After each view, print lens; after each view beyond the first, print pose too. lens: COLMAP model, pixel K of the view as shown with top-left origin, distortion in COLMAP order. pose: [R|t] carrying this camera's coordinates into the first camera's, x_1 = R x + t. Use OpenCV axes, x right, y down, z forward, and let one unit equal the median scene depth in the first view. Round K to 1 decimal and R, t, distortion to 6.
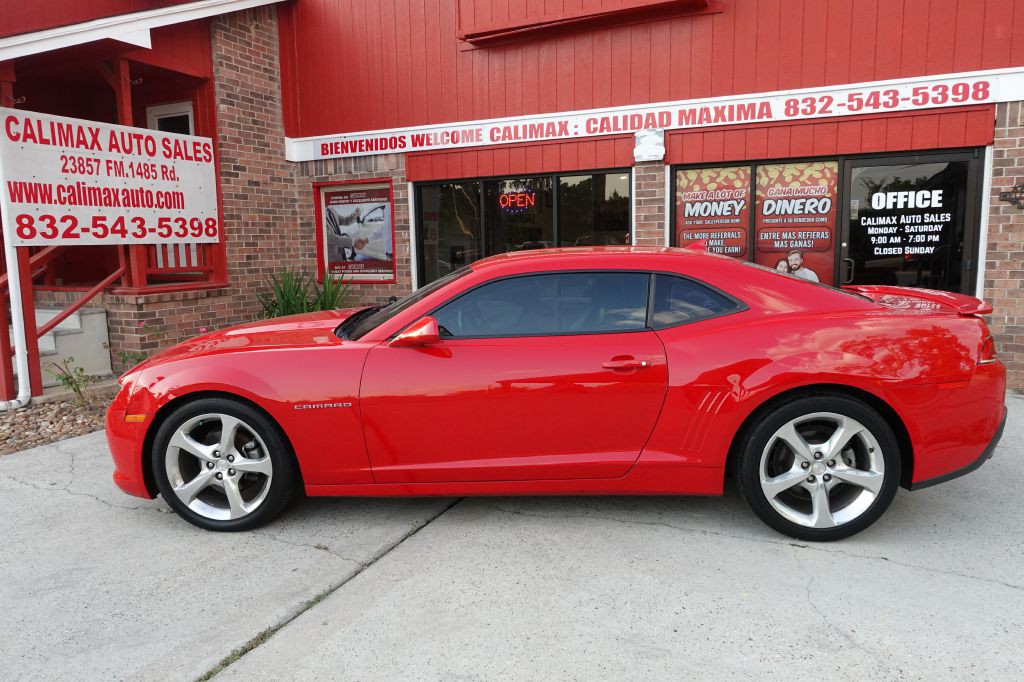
lens RADIAL K [[707.8, 0, 512.0], [0, 707.8, 341.0], [0, 0, 1]] dist [-0.001355, 0.005971]
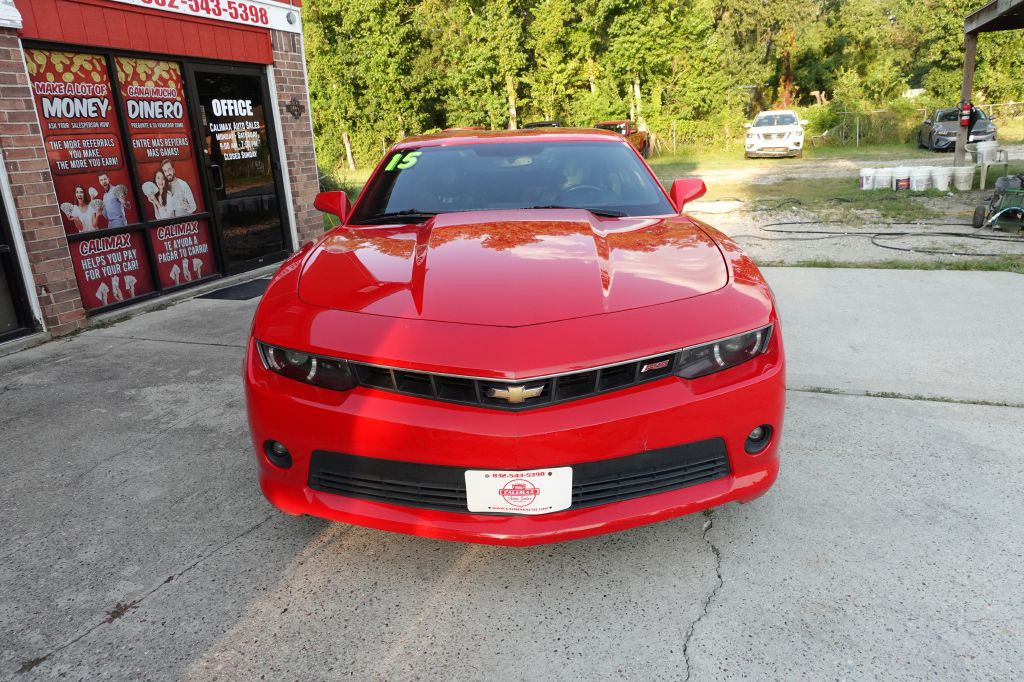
lens RADIAL K [[707.8, 0, 512.0], [0, 707.8, 341.0], [0, 0, 1]] dist [-0.001355, 0.005971]
pose [[-0.089209, -0.260103, 0.961451, -0.560982], [0.192562, 0.942584, 0.272866, -0.067424], [-0.977221, 0.209481, -0.034001, 0.619807]]
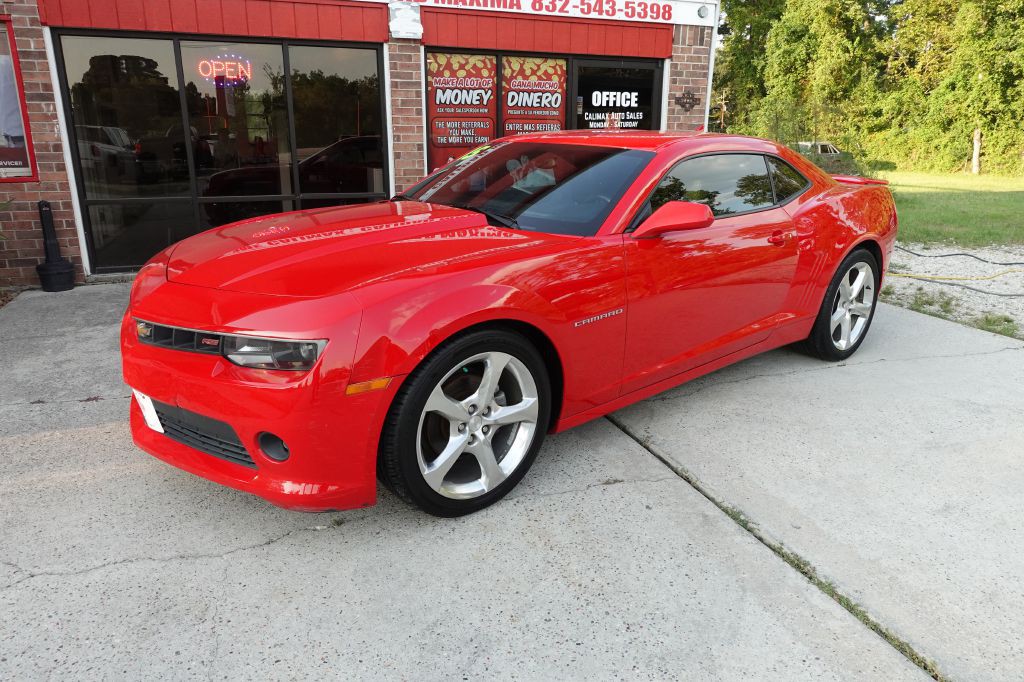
lens RADIAL K [[708.6, 0, 512.0], [0, 708.6, 341.0], [0, 0, 1]] dist [0.000465, 0.001151]
pose [[0.698471, -0.175263, 0.693845, -0.420981], [0.078401, 0.982451, 0.169241, -0.012498], [-0.711331, -0.063812, 0.699955, 0.231156]]
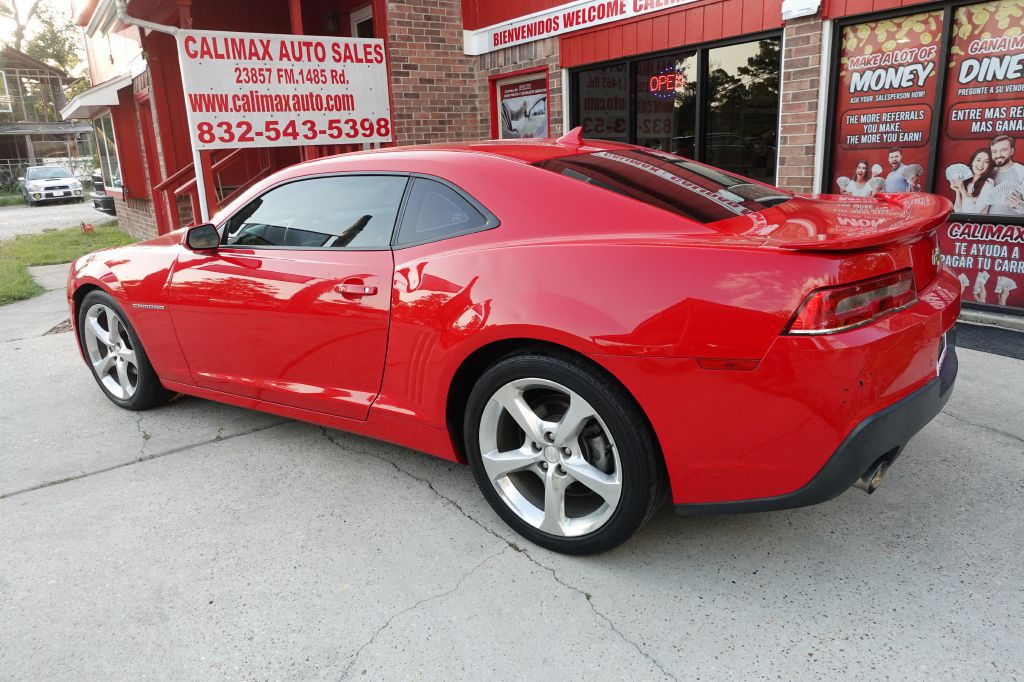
lens RADIAL K [[704.6, 0, 512.0], [0, 704.6, 341.0], [0, 0, 1]] dist [-0.004104, 0.001724]
pose [[0.867533, 0.114247, -0.484081, 0.329275], [-0.043369, 0.986931, 0.155201, -0.018934], [0.495486, -0.113648, 0.861149, 0.170775]]
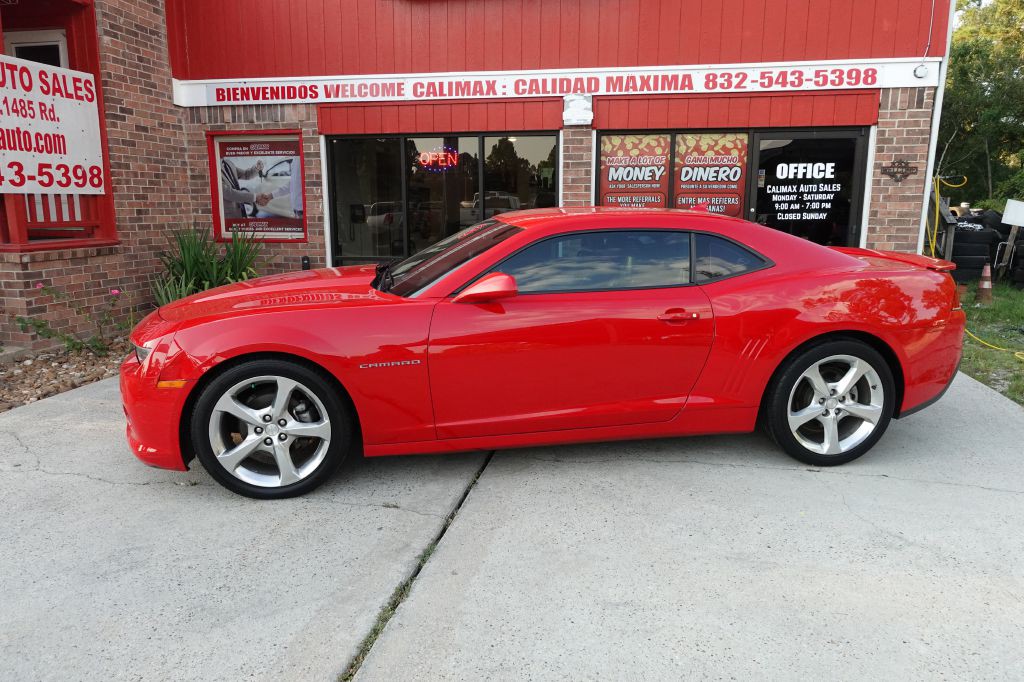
lens RADIAL K [[706.2, 0, 512.0], [0, 706.2, 341.0], [0, 0, 1]] dist [0.003120, 0.000011]
pose [[0.970731, -0.024549, 0.238911, -0.154288], [0.012287, 0.998536, 0.052680, 0.005535], [-0.239854, -0.048203, 0.969611, 0.006316]]
